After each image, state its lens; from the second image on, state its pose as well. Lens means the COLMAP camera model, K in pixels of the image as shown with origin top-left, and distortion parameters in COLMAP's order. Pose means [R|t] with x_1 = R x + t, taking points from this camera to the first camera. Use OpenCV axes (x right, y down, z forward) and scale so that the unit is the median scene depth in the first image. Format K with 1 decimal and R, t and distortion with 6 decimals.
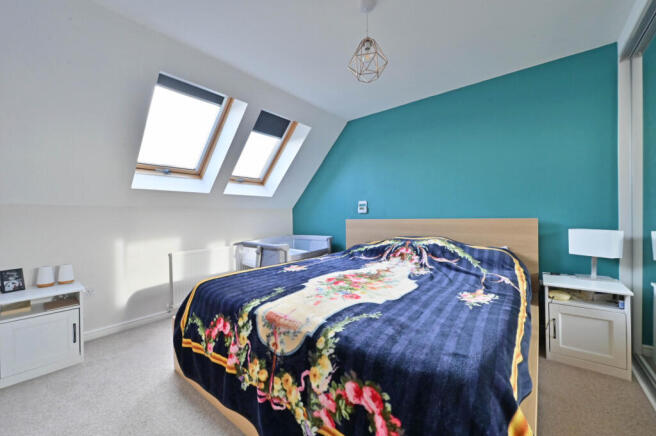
lens RADIAL K [[257.1, 0, 331.0], [0, 257.1, 218.5], [0, 0, 1]] dist [0.001162, -0.000057]
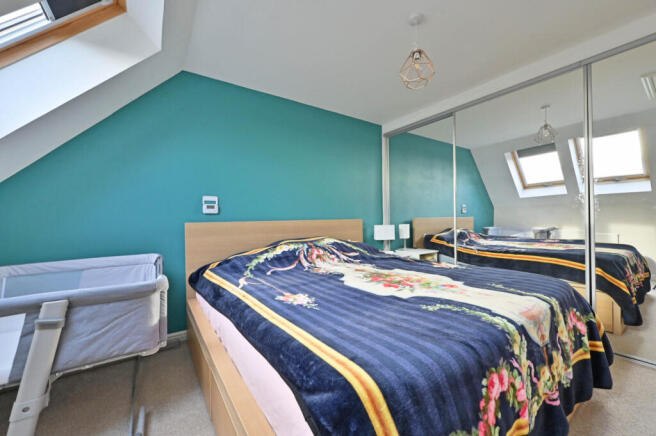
lens RADIAL K [[257.1, 0, 331.0], [0, 257.1, 218.5], [0, 0, 1]] dist [0.001162, -0.000057]
pose [[0.267923, 0.009071, 0.963398, -0.513011], [0.022454, 0.999625, -0.015656, 0.011201], [-0.963179, 0.025826, 0.267619, 0.552510]]
